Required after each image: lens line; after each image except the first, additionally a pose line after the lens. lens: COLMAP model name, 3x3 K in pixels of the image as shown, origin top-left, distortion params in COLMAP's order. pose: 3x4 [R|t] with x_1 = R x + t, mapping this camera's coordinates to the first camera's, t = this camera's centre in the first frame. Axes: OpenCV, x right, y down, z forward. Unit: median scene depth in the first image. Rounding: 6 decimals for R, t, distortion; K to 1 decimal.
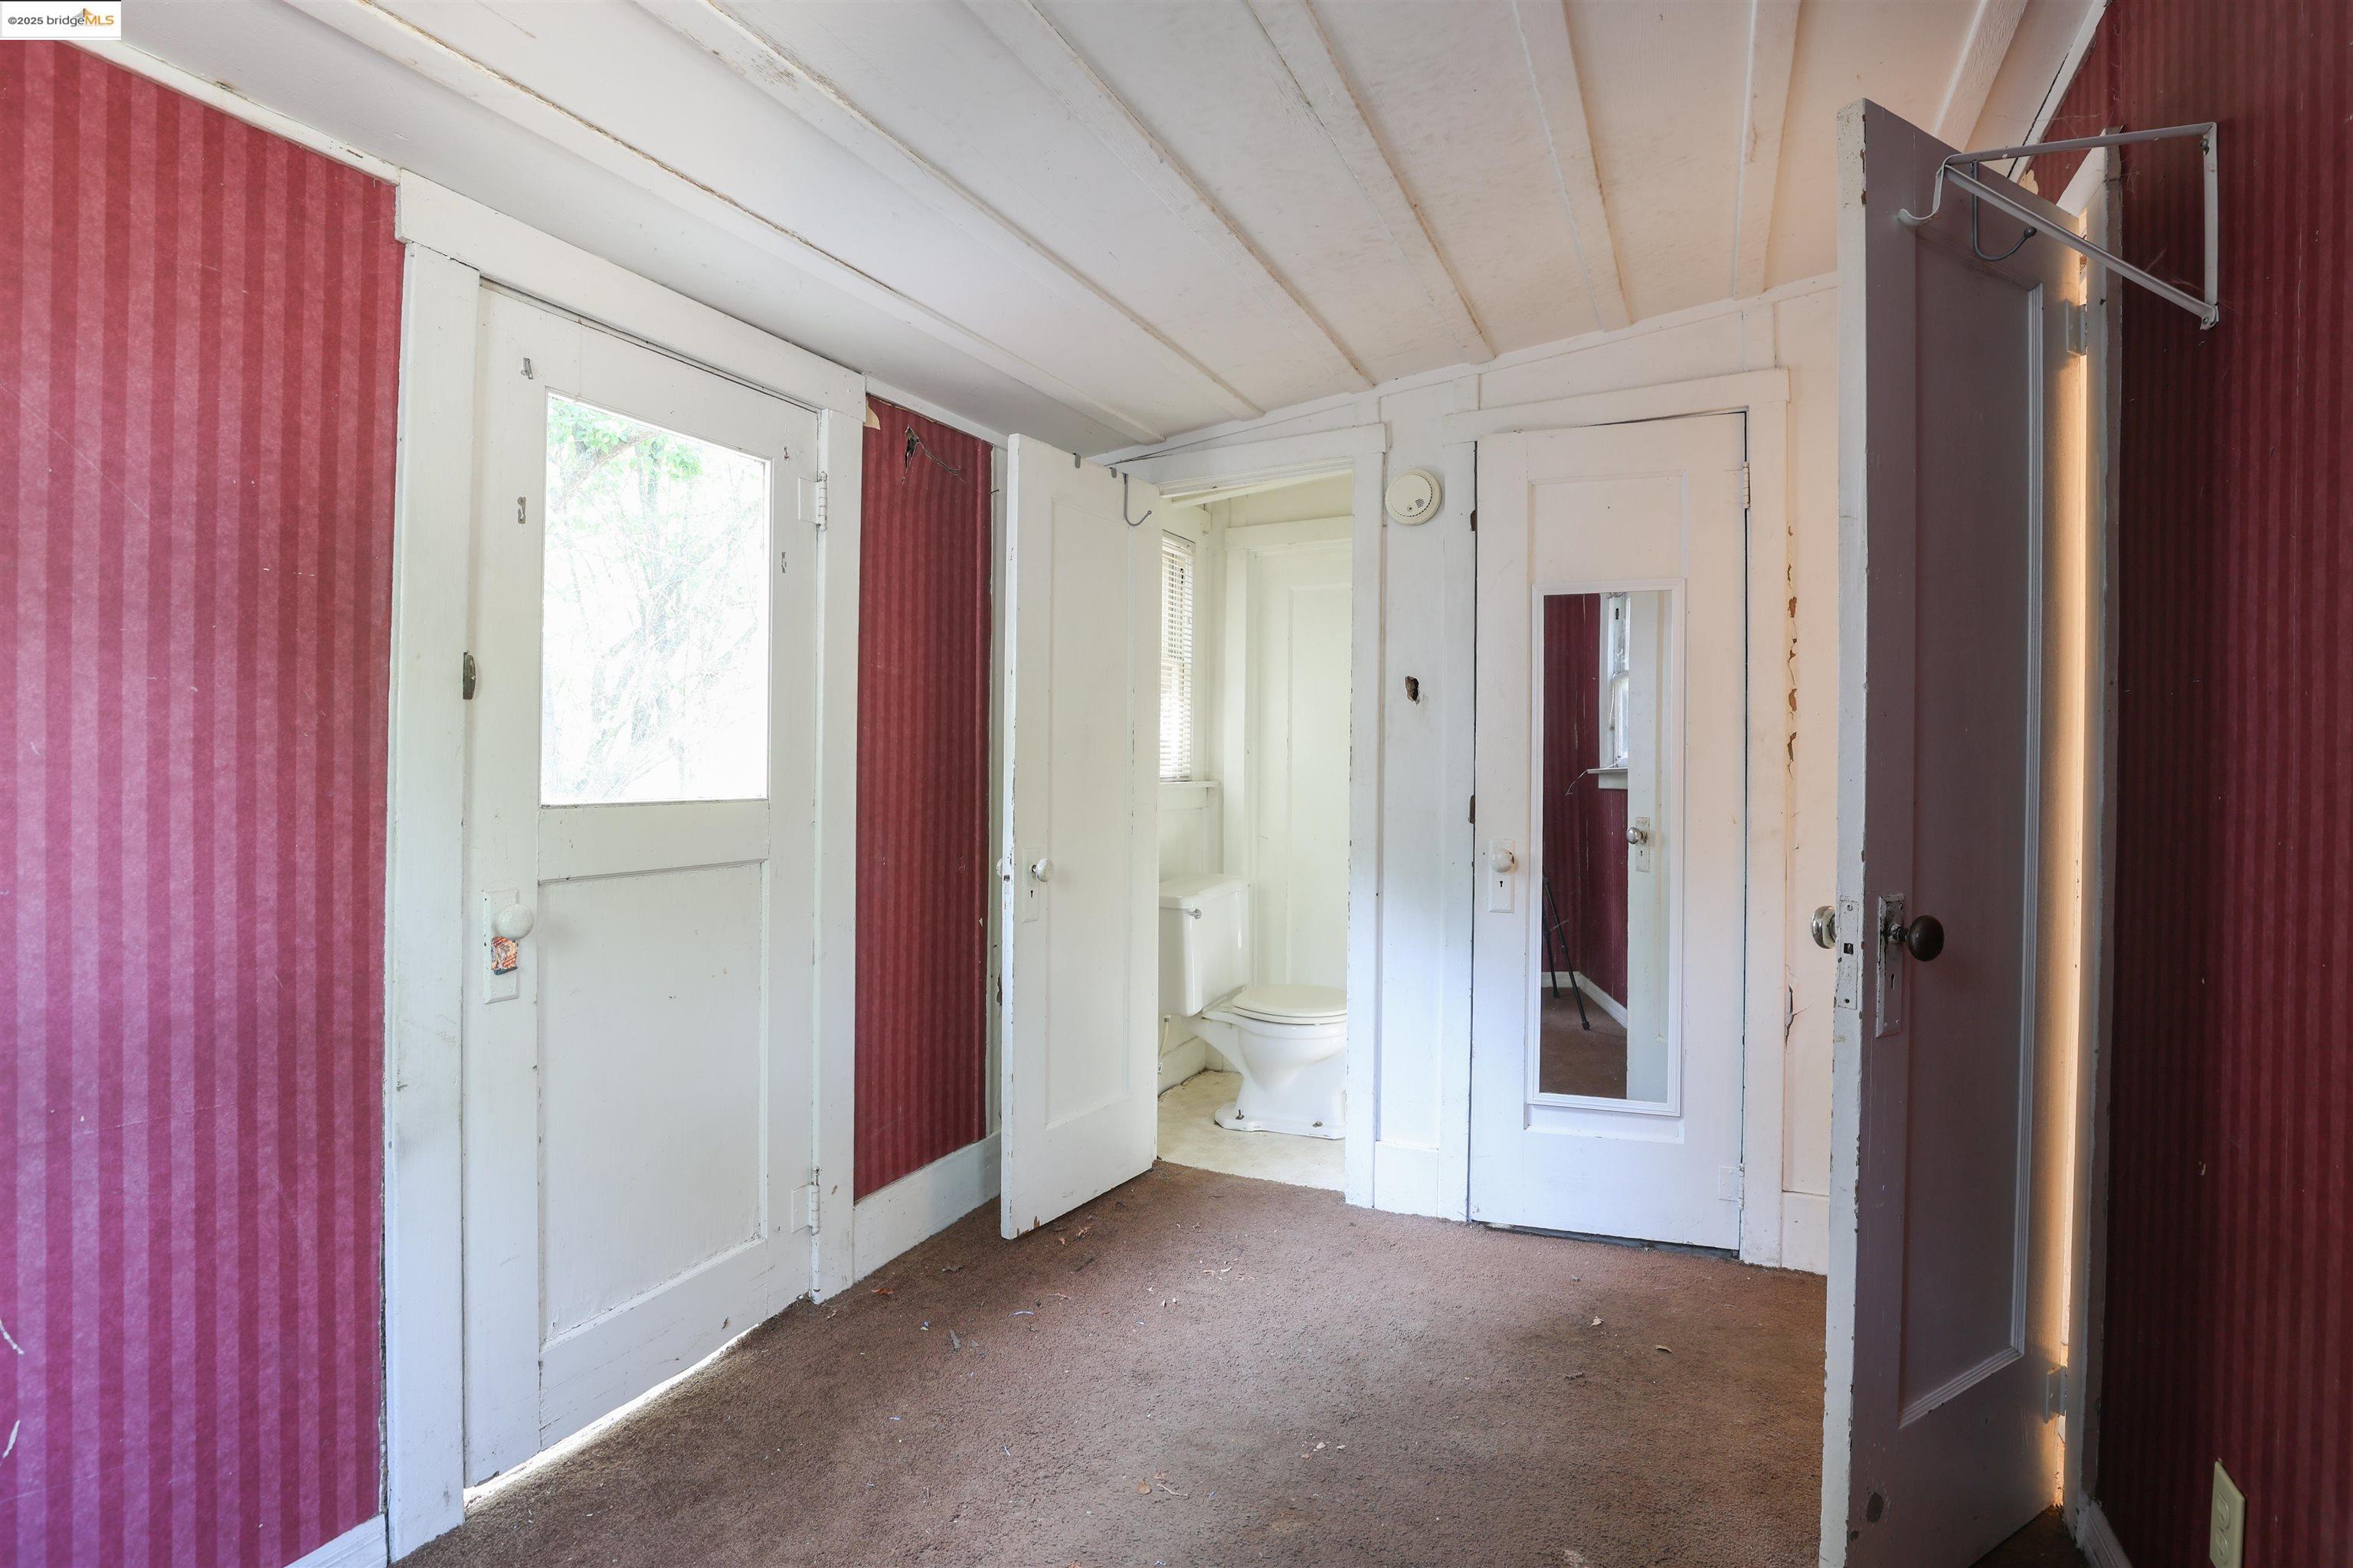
lens RADIAL K [[1165.4, 0, 1165.4], [0, 1165.4, 710.0], [0, 0, 1]] dist [-0.044034, 0.012757]
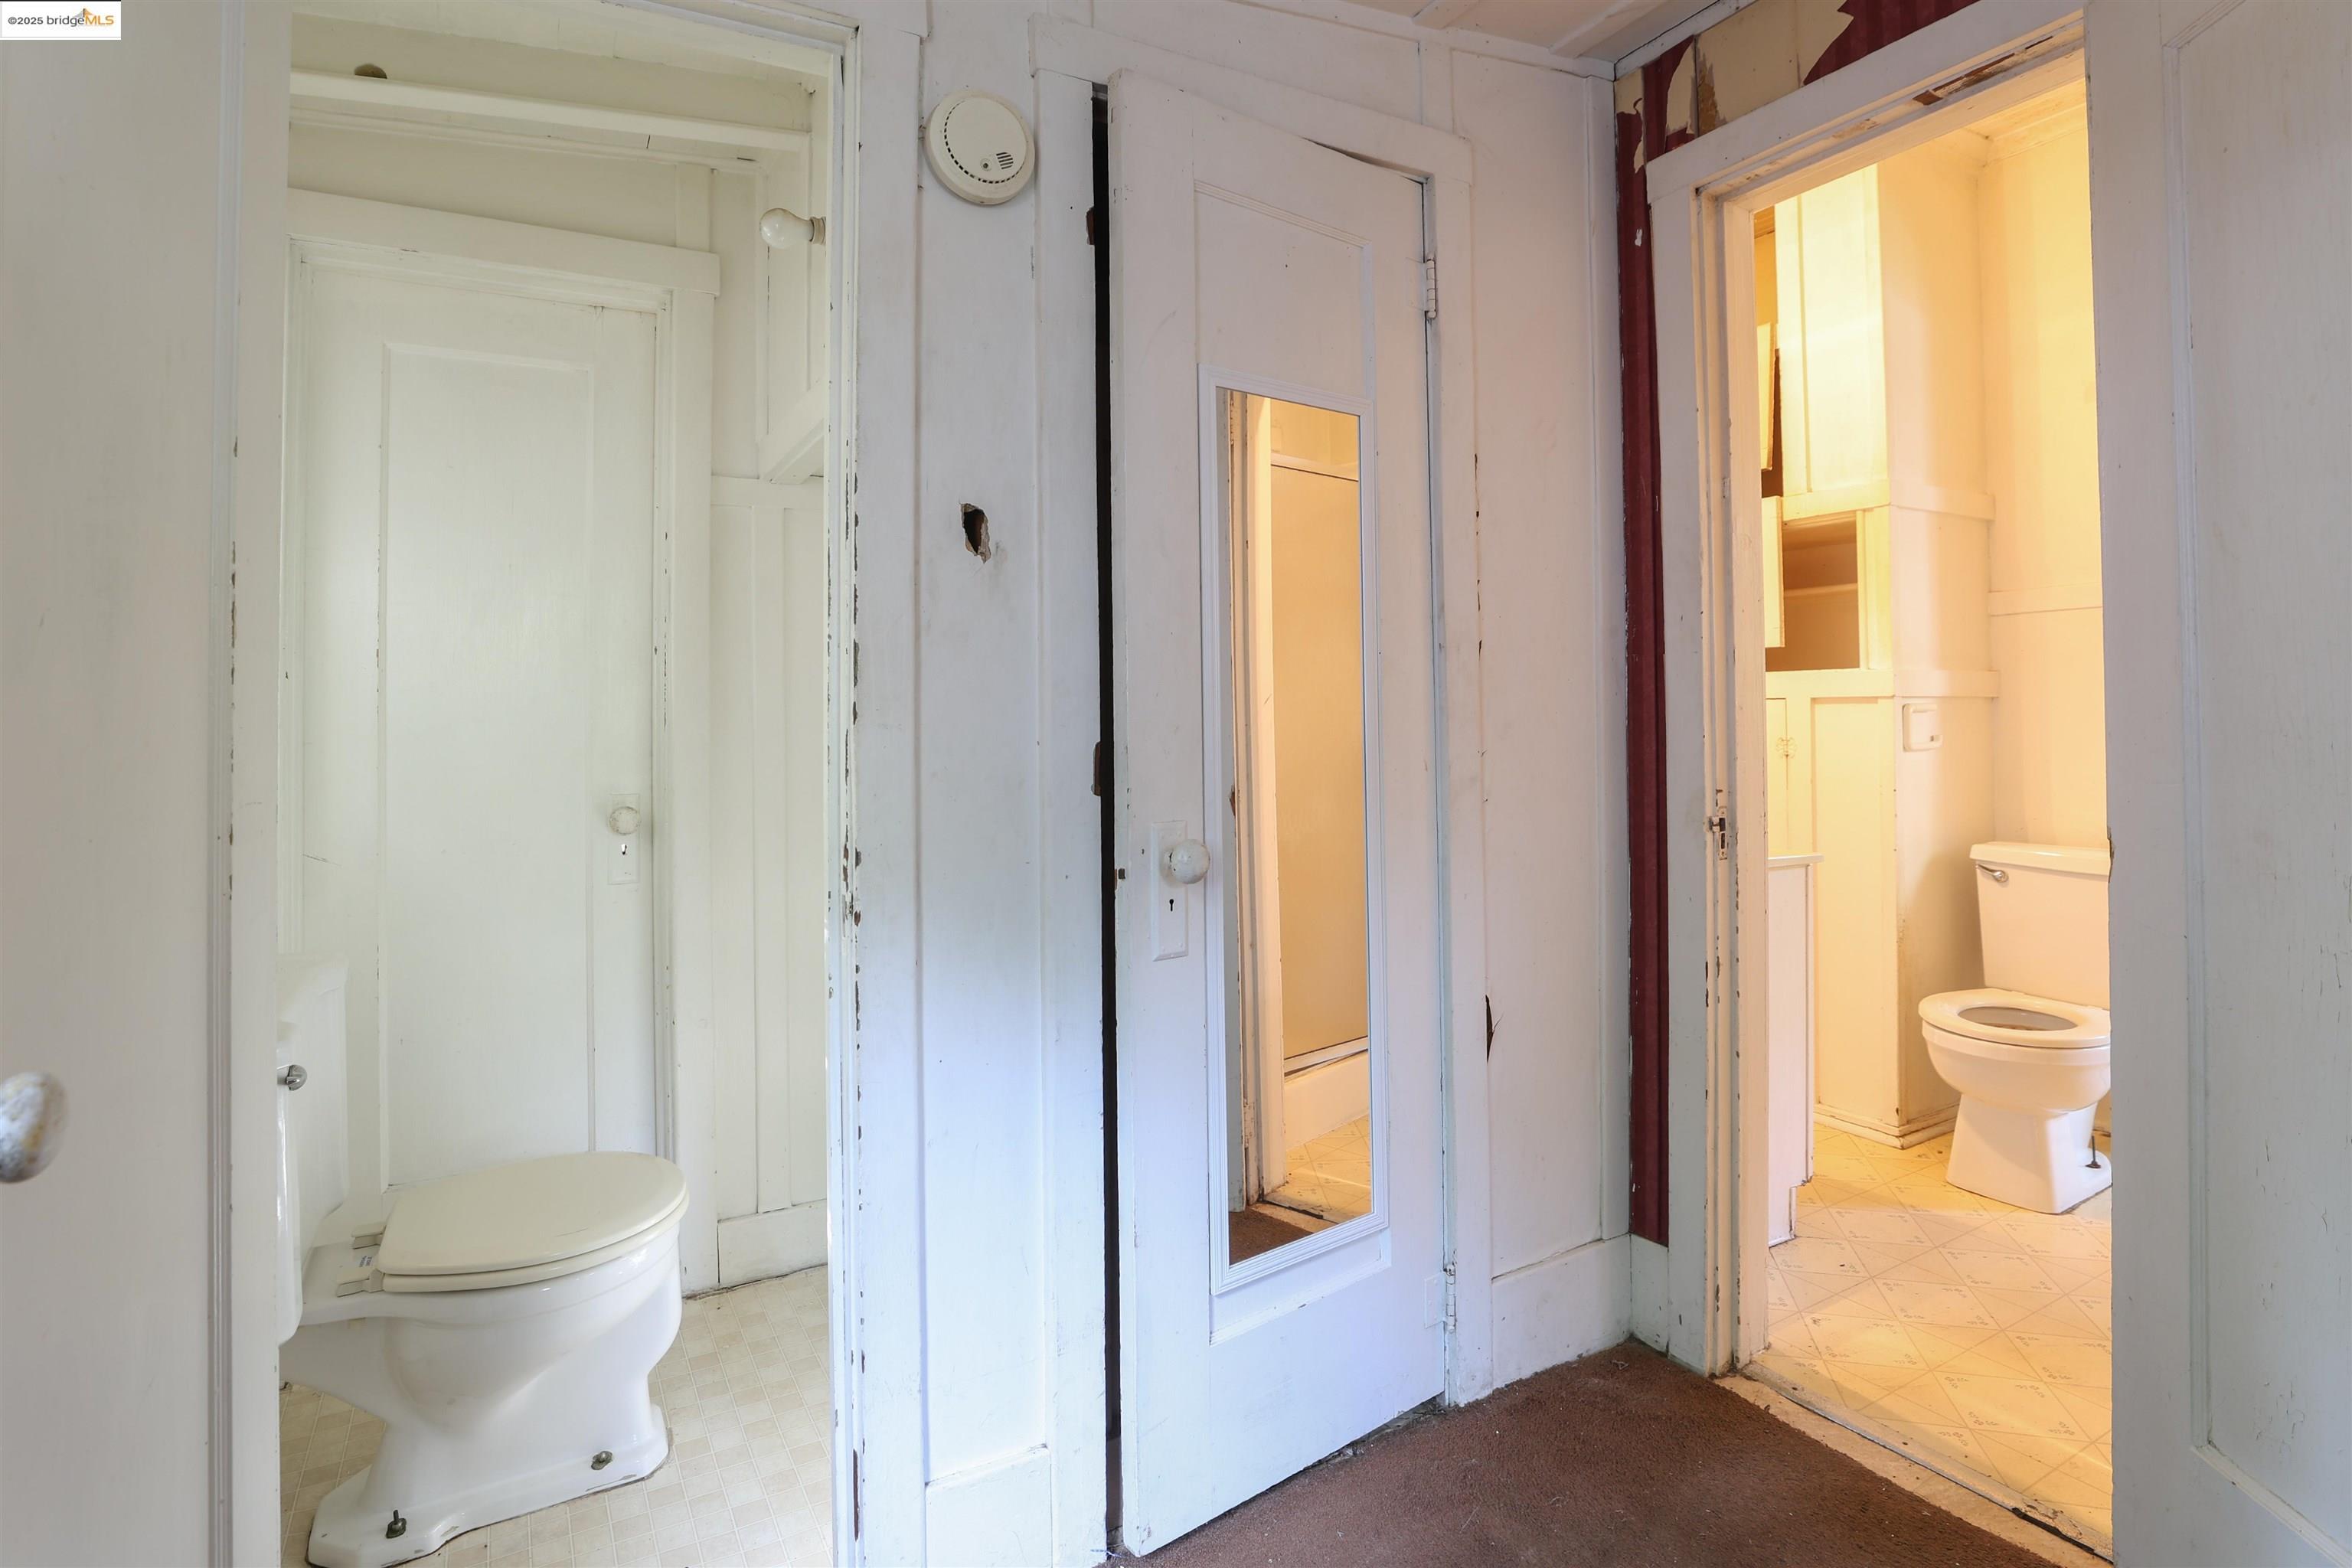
lens RADIAL K [[1164.8, 0, 1164.9], [0, 1164.8, 710.0], [0, 0, 1]] dist [-0.044034, 0.012757]
pose [[0.562229, 0.002506, 0.826978, -0.145984], [-0.025008, 0.999590, 0.013973, 0.049694], [-0.826604, -0.028537, 0.562061, 0.669736]]
